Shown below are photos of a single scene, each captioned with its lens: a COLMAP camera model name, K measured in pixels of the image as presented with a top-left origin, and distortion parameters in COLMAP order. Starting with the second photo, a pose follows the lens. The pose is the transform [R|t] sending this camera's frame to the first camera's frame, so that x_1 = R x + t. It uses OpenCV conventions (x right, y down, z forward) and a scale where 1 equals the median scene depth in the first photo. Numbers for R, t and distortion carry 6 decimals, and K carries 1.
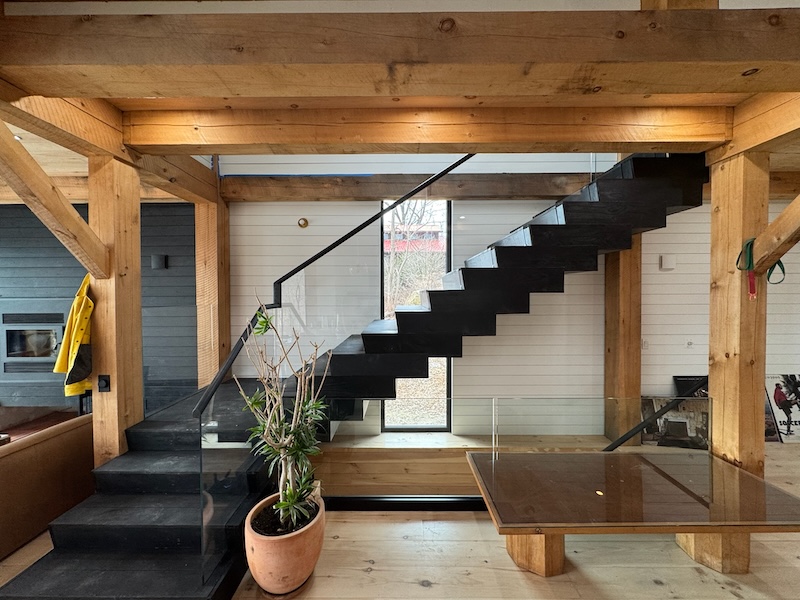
lens RADIAL K [[318.2, 0, 400.0], [0, 318.2, 300.0], [0, 0, 1]] dist [0.000462, 0.000051]
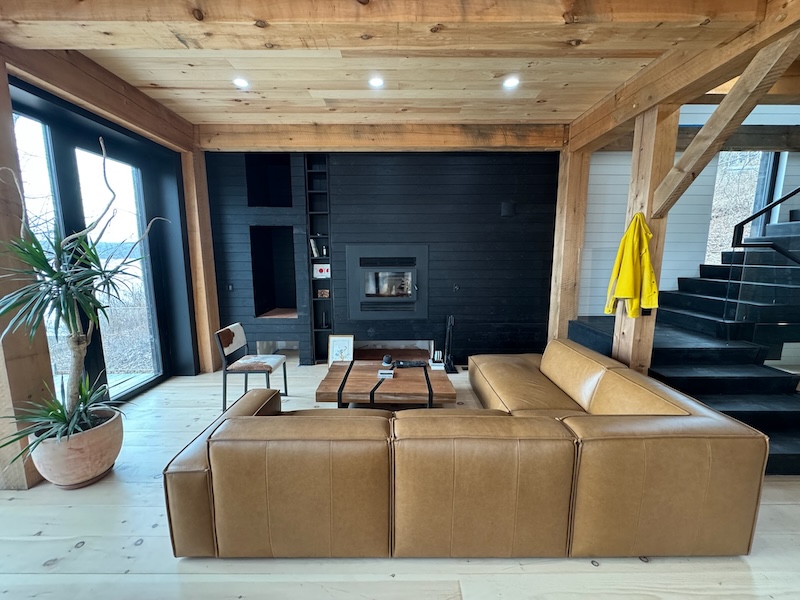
lens RADIAL K [[318.2, 0, 400.0], [0, 318.2, 300.0], [0, 0, 1]] dist [0.000462, 0.000051]
pose [[0.999887, 0.001072, 0.014997, -1.644480], [-0.002956, 0.992005, 0.126163, 0.072201], [-0.014742, -0.126193, 0.991896, -0.143922]]
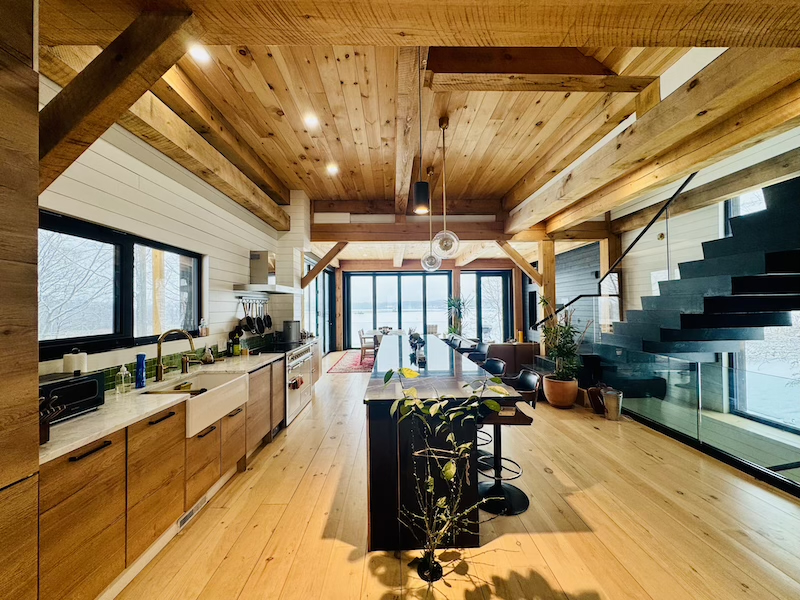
lens RADIAL K [[318.2, 0, 400.0], [0, 318.2, 300.0], [0, 0, 1]] dist [0.000462, 0.000051]
pose [[0.033134, -0.017386, -0.999300, 1.434623], [-0.000402, 0.999848, -0.017409, 0.077417], [0.999451, 0.000978, 0.033122, -0.224793]]
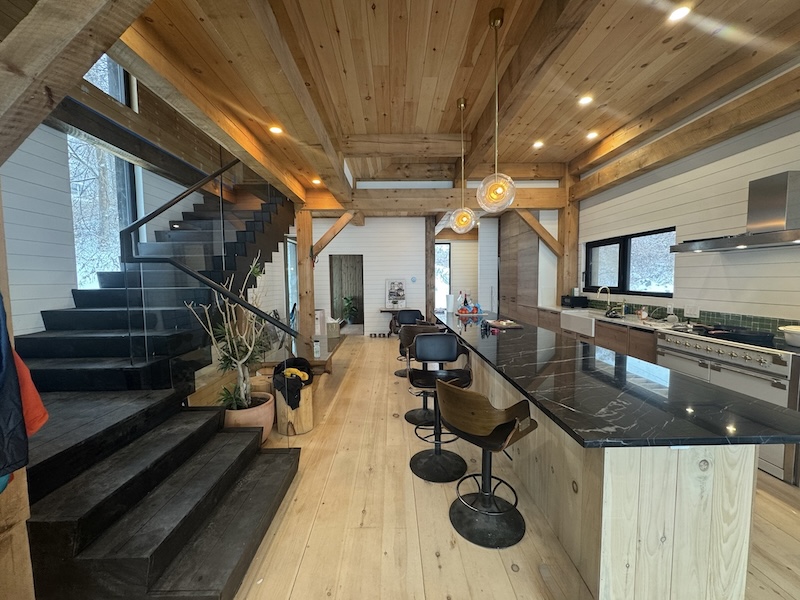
lens RADIAL K [[318.2, 0, 400.0], [0, 318.2, 300.0], [0, 0, 1]] dist [0.000462, 0.000051]
pose [[-0.025706, -0.063632, 0.997642, -1.265711], [0.024130, 0.997642, 0.064253, 0.084150], [-0.999378, 0.025725, -0.024110, 0.316490]]
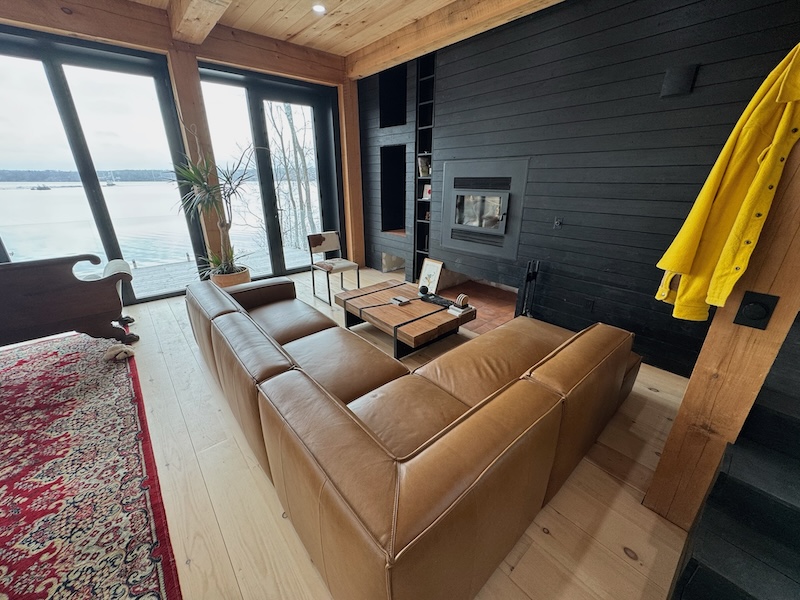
lens RADIAL K [[318.2, 0, 400.0], [0, 318.2, 300.0], [0, 0, 1]] dist [0.000462, 0.000051]
pose [[0.660279, 0.273291, -0.699531, -0.836004], [-0.012853, 0.935416, 0.353314, 0.075168], [0.750910, -0.224295, 0.621149, 0.271015]]
